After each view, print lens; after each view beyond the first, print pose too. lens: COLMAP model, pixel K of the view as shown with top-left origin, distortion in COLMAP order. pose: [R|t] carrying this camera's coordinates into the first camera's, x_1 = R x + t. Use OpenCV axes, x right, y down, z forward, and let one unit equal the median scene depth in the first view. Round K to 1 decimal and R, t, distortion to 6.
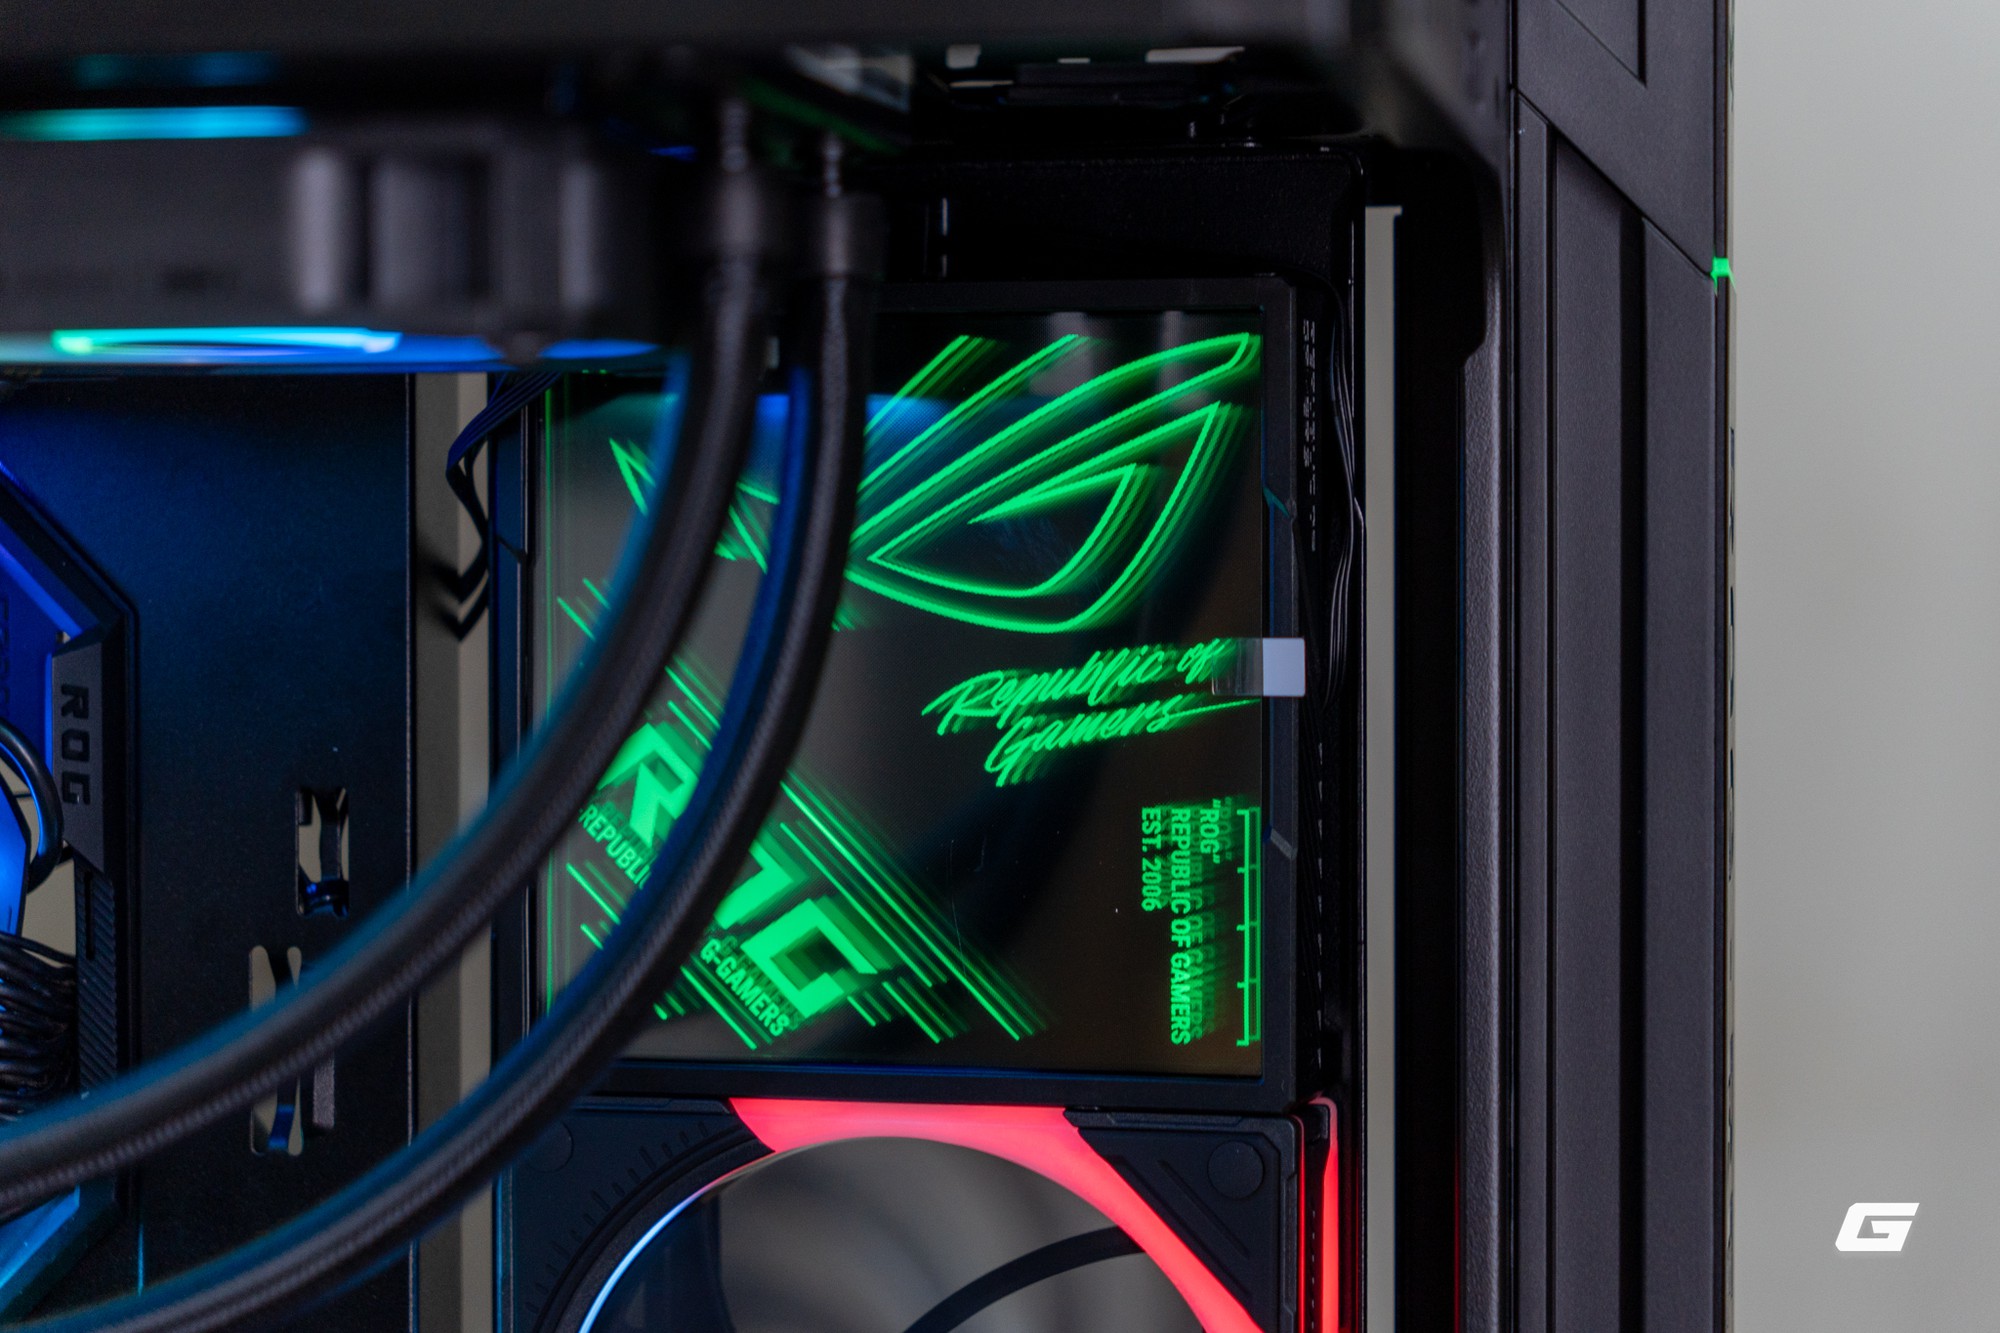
lens RADIAL K [[4358.8, 0, 1097.9], [0, 4358.8, 663.0], [0, 0, 1]] dist [-0.025970, 0.924300]
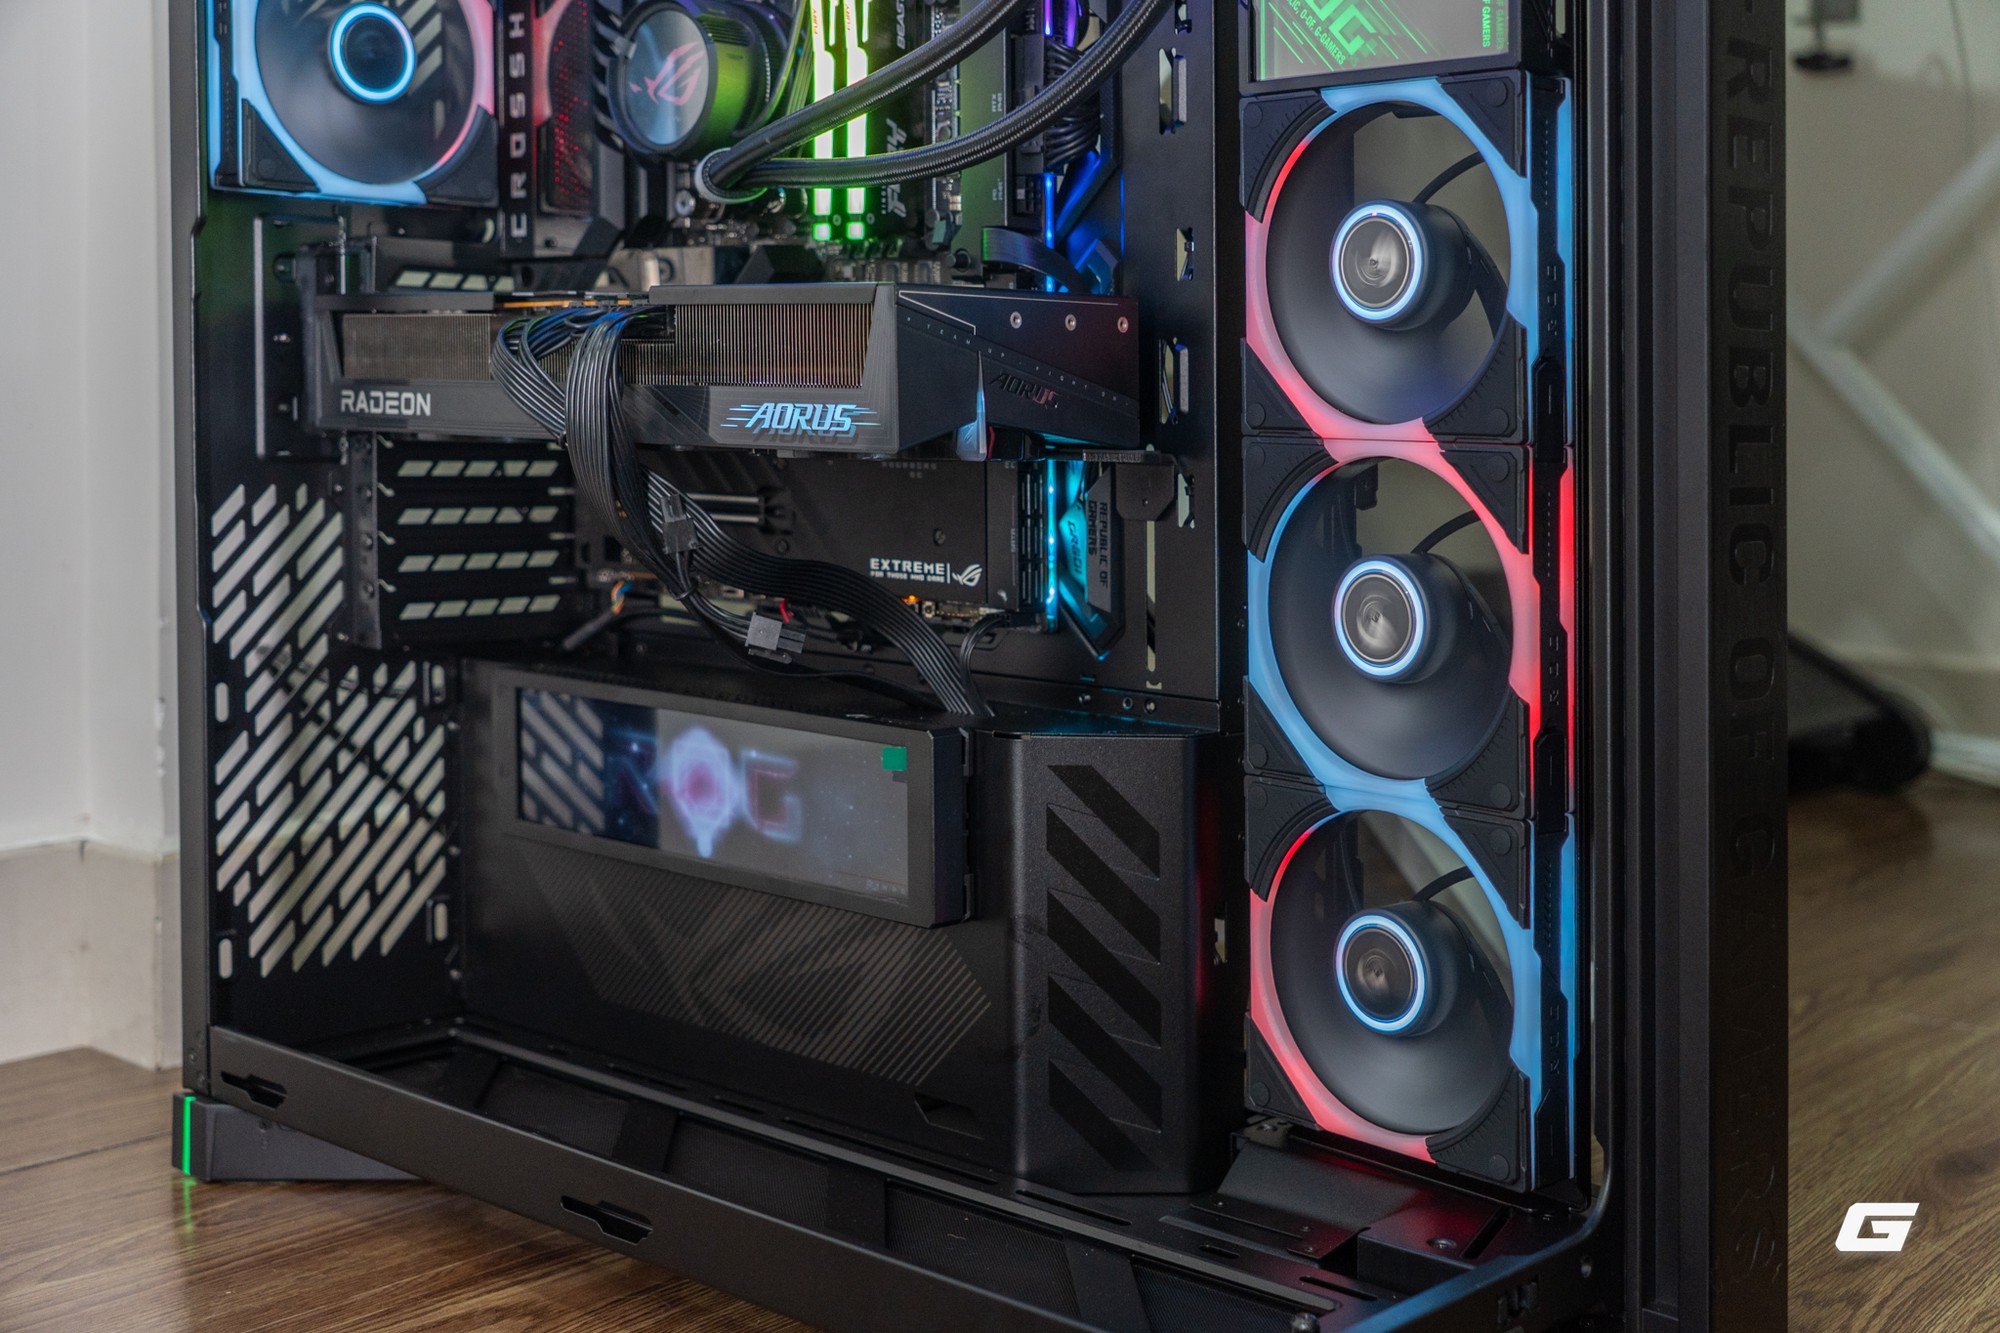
lens RADIAL K [[2391.8, 0, 1009.1], [0, 2391.8, 403.7], [0, 0, 1]] dist [0.038498, -0.018244]
pose [[0.838582, 0.023529, -0.544267, 0.485465], [-0.029874, 0.999550, -0.002817, 0.281061], [0.543955, 0.018622, 0.838907, -0.175545]]
